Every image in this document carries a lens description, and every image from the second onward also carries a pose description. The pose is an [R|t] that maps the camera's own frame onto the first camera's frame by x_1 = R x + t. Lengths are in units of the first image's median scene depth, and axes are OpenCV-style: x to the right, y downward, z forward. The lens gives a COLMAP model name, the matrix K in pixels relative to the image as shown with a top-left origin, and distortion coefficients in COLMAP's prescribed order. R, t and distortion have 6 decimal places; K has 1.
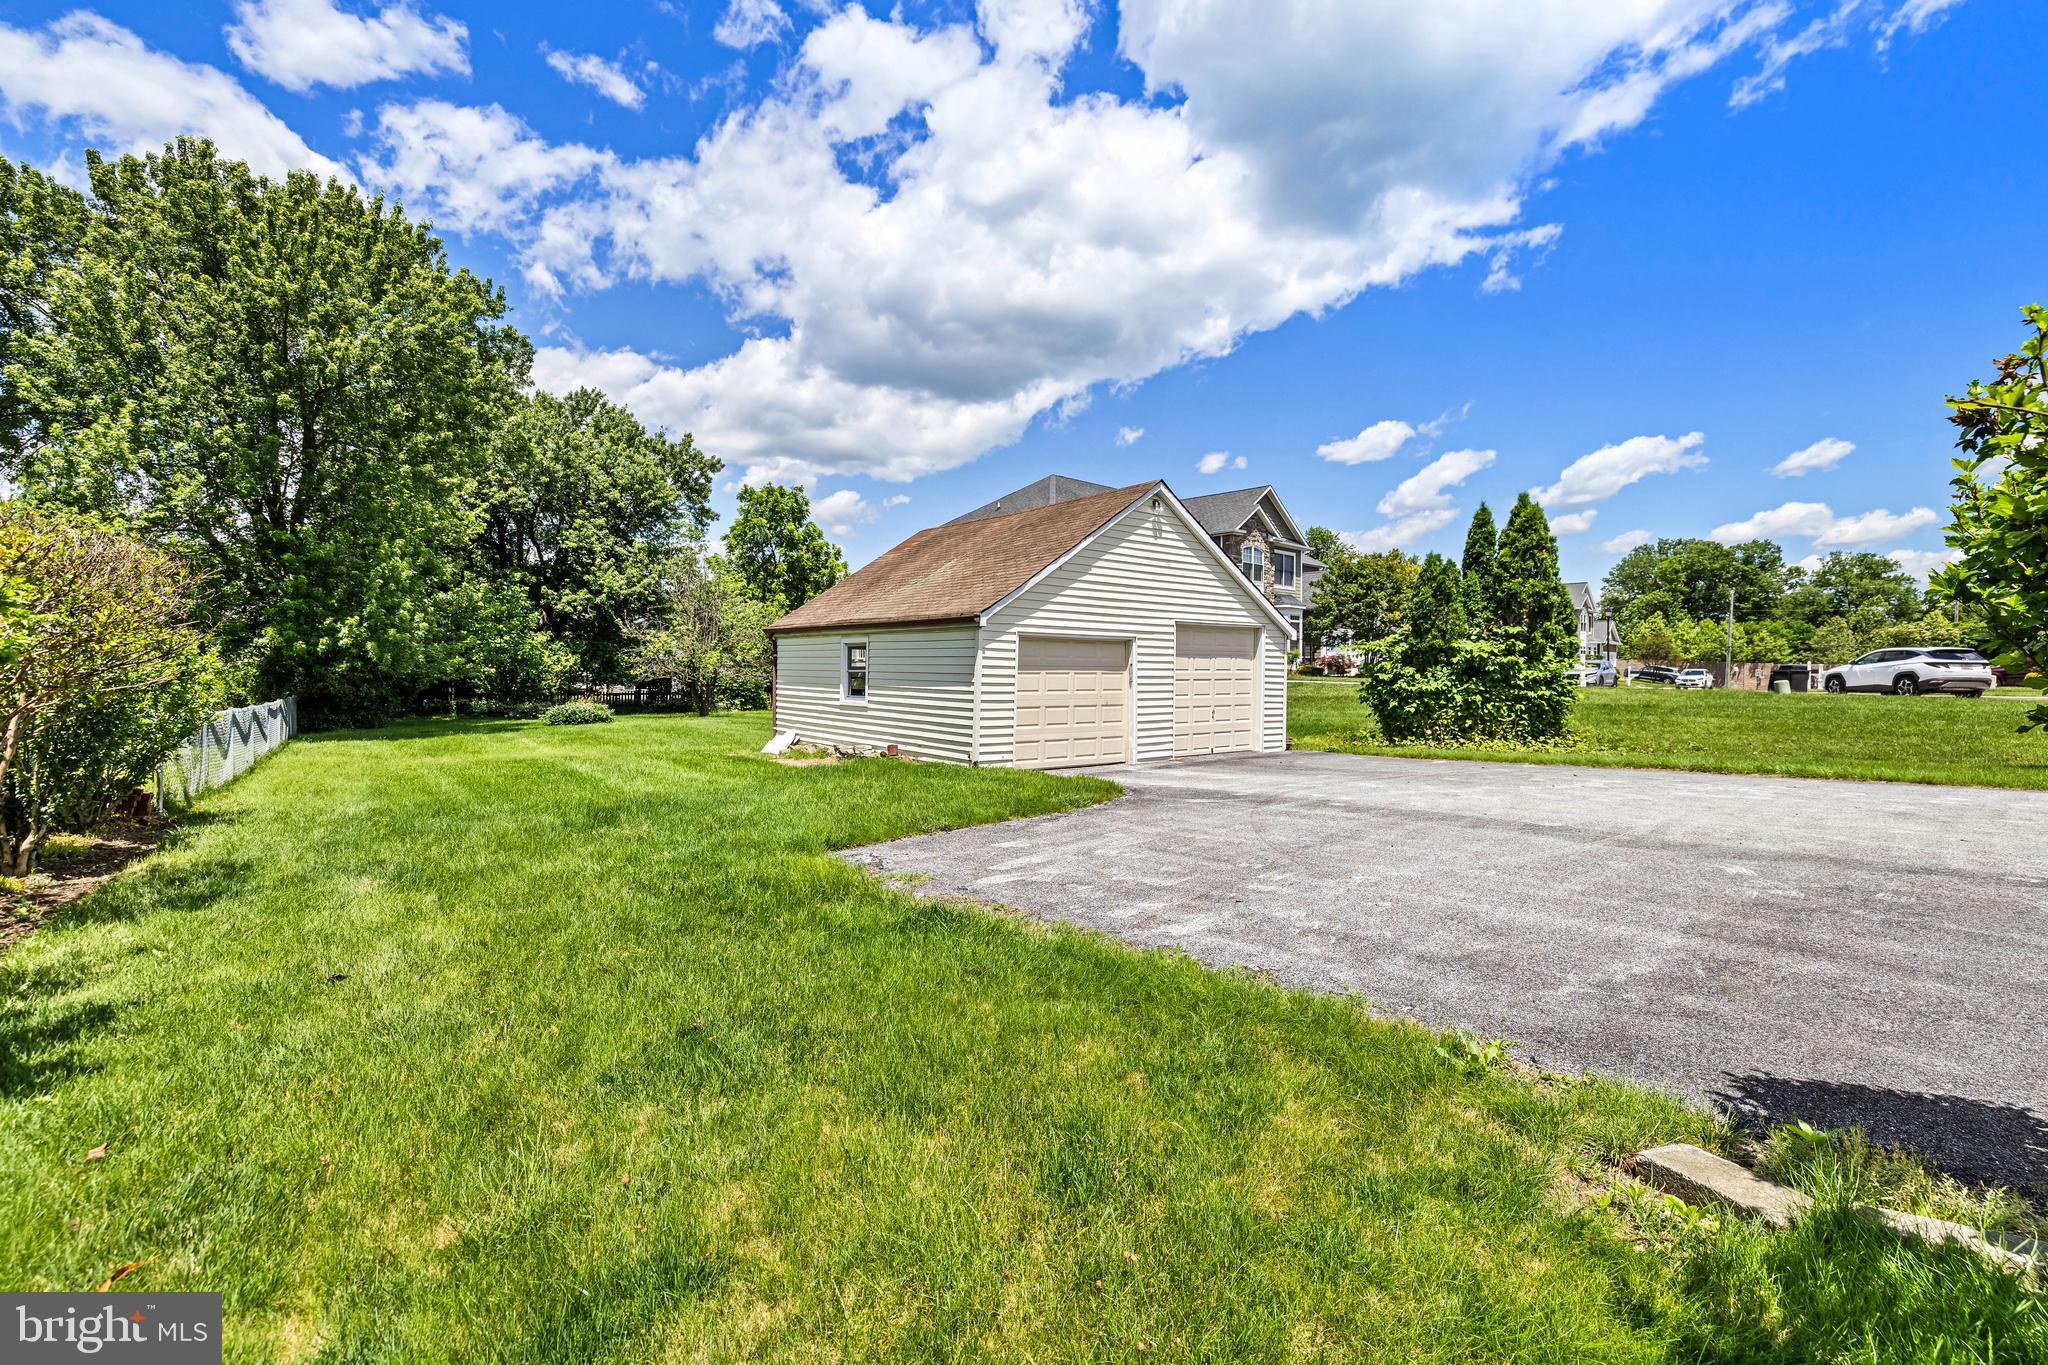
lens RADIAL K [[847.2, 0, 1024.0], [0, 847.2, 682.5], [0, 0, 1]] dist [0.002180, 0.000950]
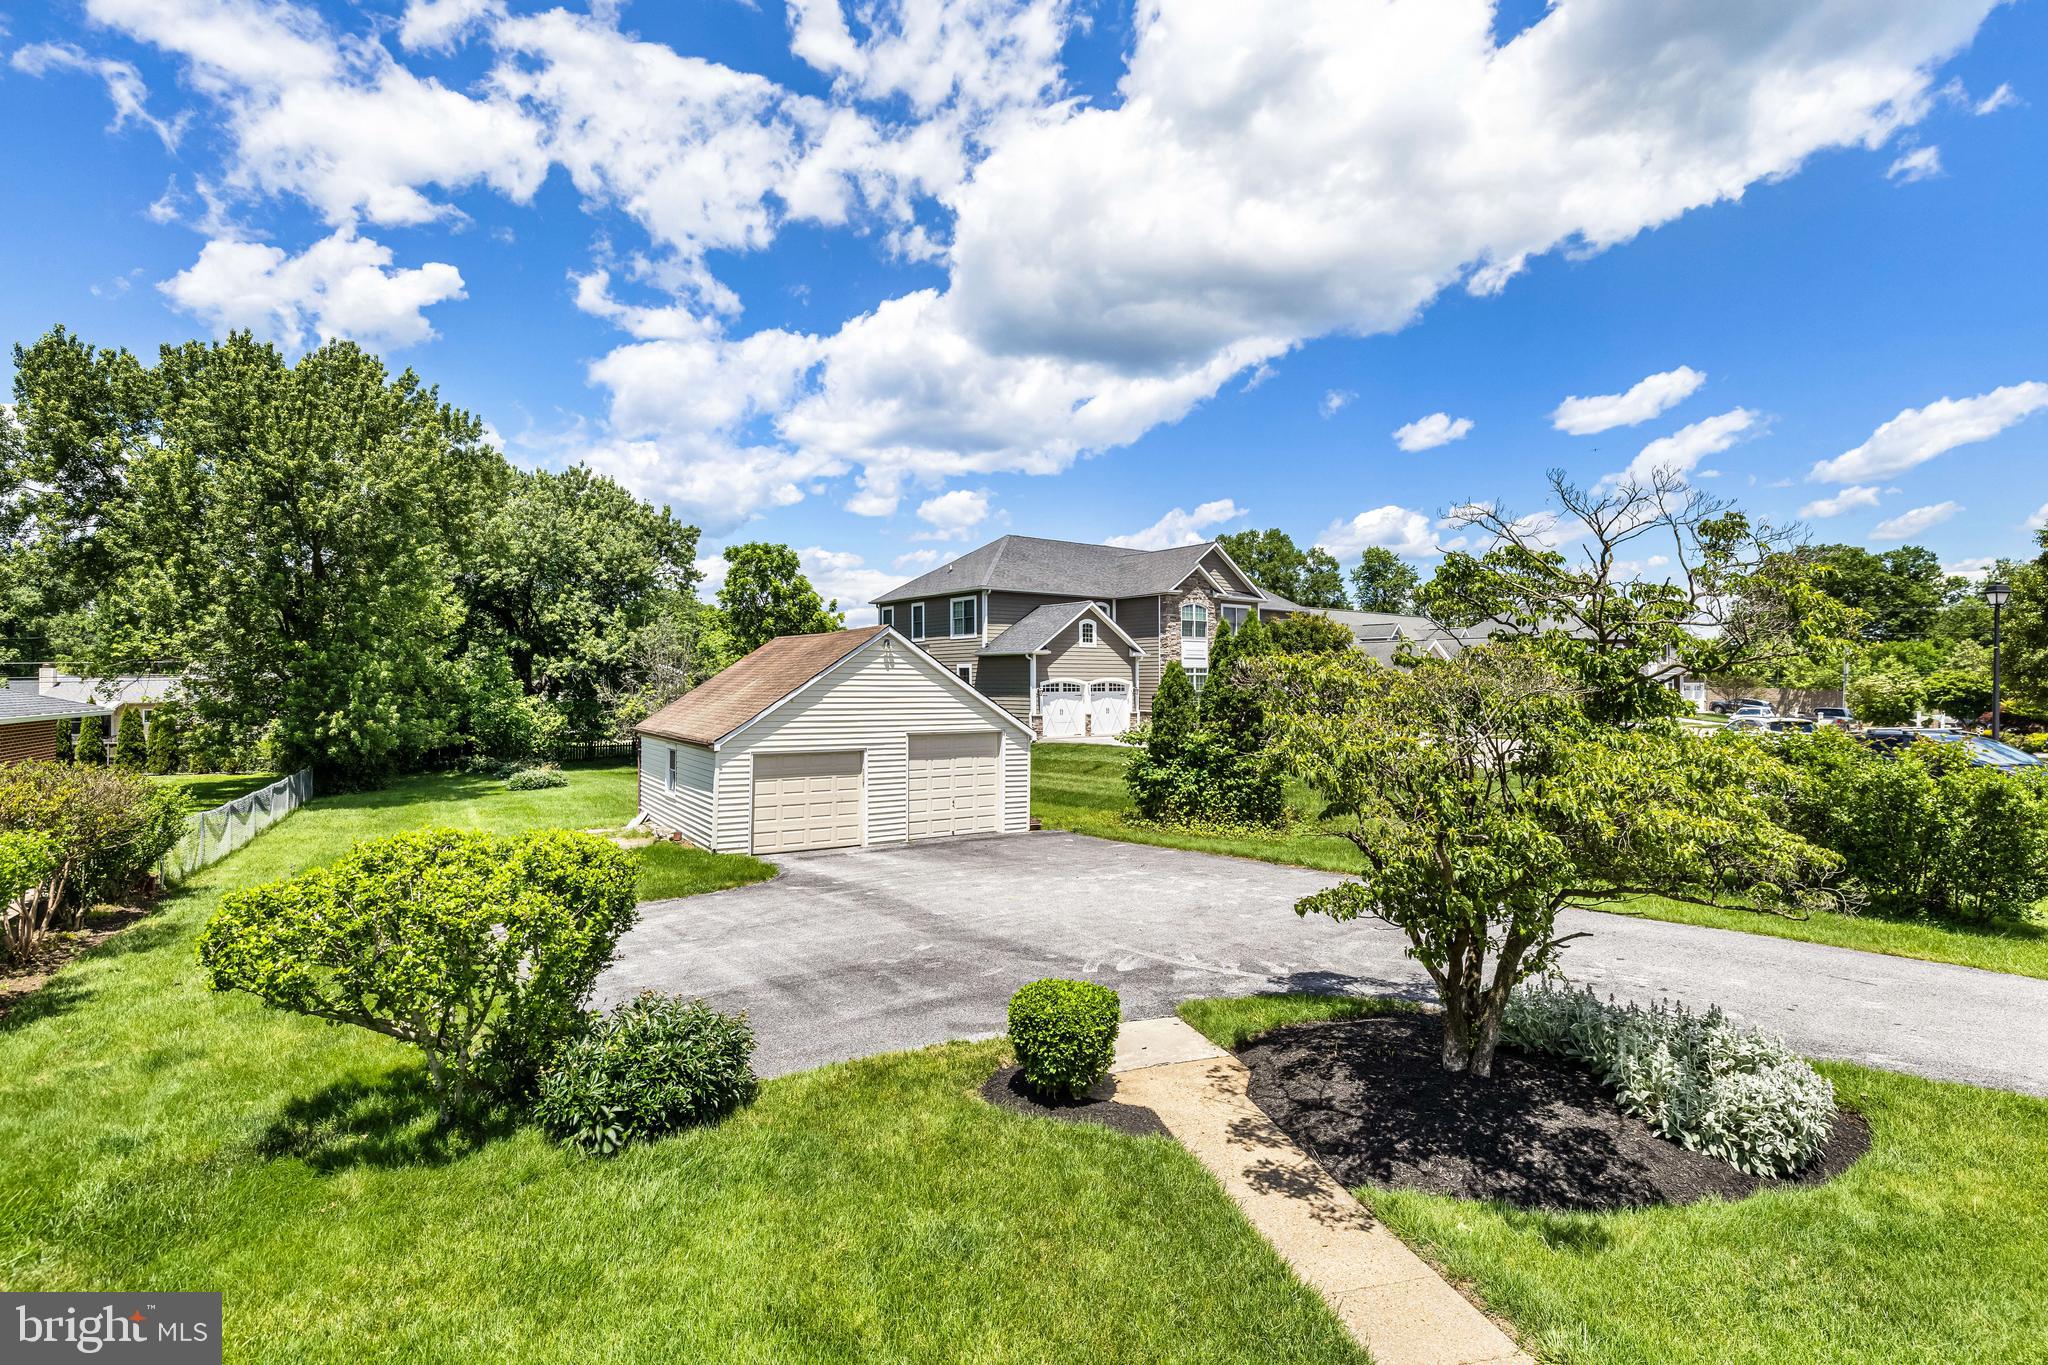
lens RADIAL K [[933.1, 0, 1024.0], [0, 933.1, 682.5], [0, 0, 1]] dist [-0.001639, -0.000911]
pose [[0.994928, -0.009401, -0.100150, 0.350265], [0.007067, 0.999696, -0.023637, -0.080784], [0.100342, 0.022810, 0.994692, -0.265892]]
